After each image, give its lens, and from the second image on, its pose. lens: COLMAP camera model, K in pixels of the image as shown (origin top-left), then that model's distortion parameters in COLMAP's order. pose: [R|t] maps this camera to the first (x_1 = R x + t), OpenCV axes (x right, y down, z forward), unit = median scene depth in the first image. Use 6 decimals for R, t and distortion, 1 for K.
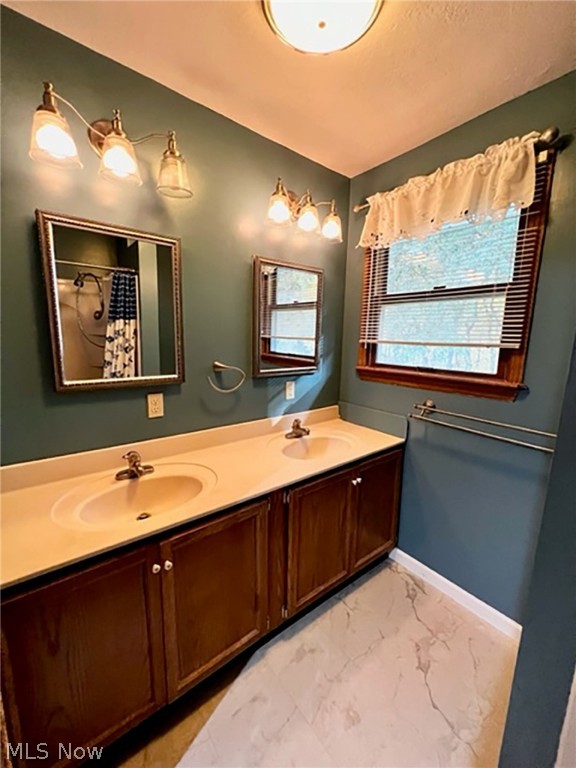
lens RADIAL K [[306.5, 0, 288.8], [0, 306.5, 383.8], [0, 0, 1]] dist [0.000140, -0.000059]
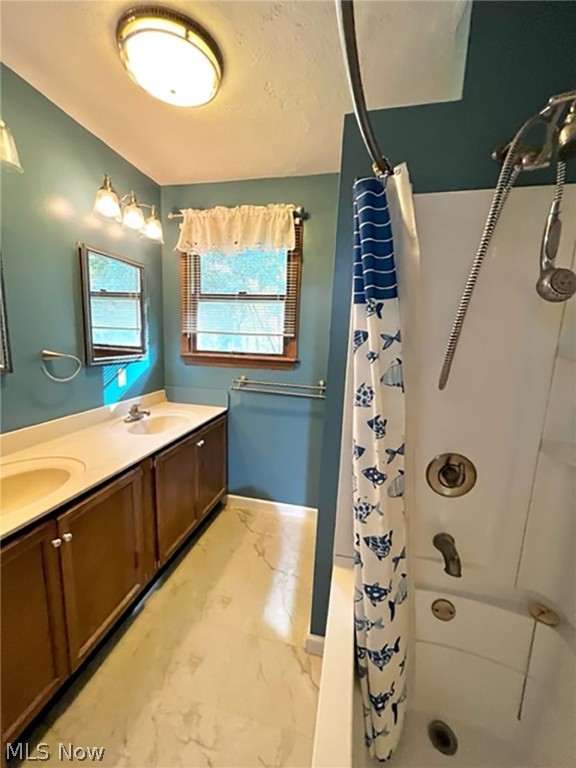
lens RADIAL K [[306.5, 0, 287.1], [0, 306.5, 382.8], [0, 0, 1]] dist [0.000140, -0.000059]
pose [[0.773871, -0.088518, 0.627127, -0.268494], [0.077842, 0.995971, 0.044523, 0.044981], [-0.628541, 0.014361, 0.777644, -0.197766]]
